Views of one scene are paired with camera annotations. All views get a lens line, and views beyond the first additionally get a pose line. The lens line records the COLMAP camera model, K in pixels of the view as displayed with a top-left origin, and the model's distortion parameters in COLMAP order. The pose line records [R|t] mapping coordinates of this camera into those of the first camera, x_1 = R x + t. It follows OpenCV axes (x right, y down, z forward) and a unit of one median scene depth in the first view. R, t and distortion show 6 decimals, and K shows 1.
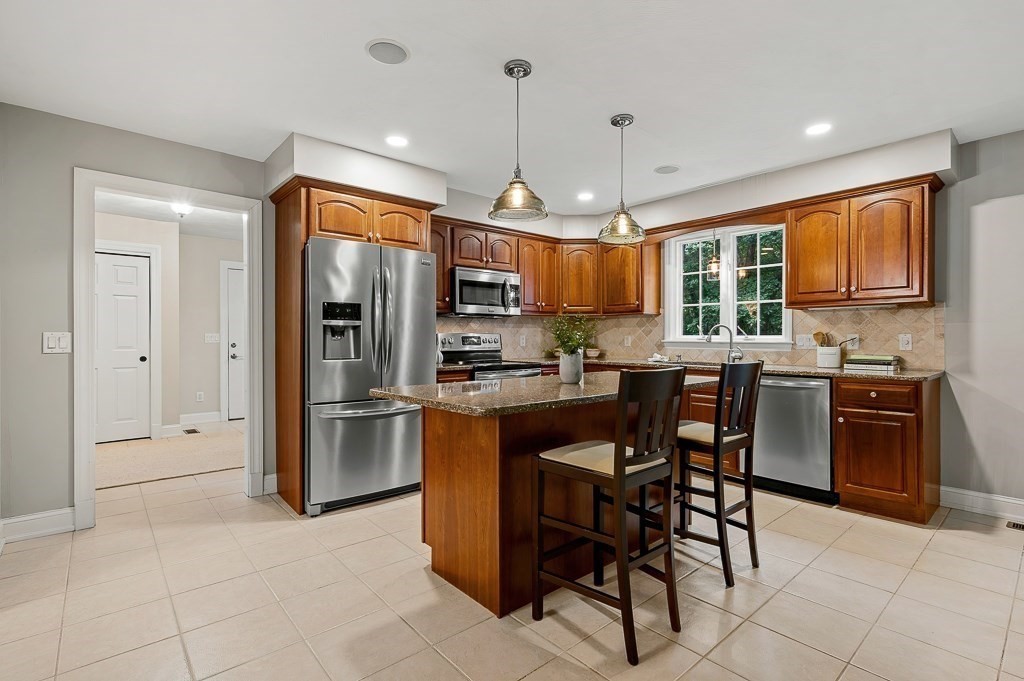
lens RADIAL K [[461.5, 0, 511.1], [0, 461.5, 340.7], [0, 0, 1]] dist [-0.003781, -0.000409]
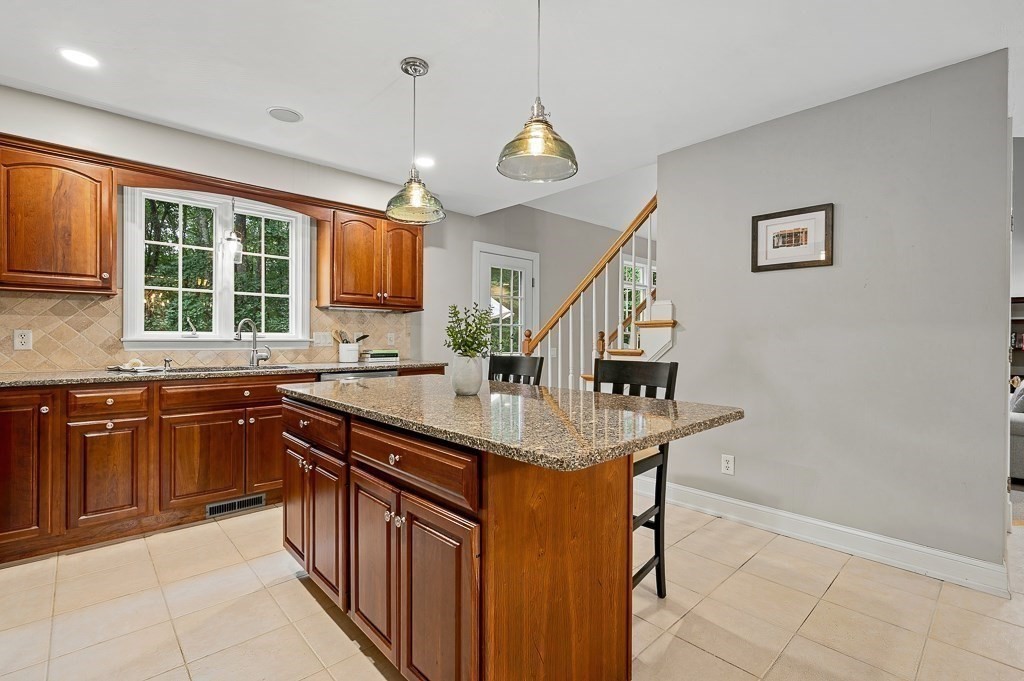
lens RADIAL K [[461.5, 0, 511.1], [0, 461.5, 335.8], [0, 0, 1]] dist [-0.003781, -0.000409]
pose [[-0.054802, 0.010374, 0.998443, -0.353276], [0.009145, 0.999909, -0.009887, 0.007594], [-0.998455, 0.008589, -0.054892, 0.549346]]
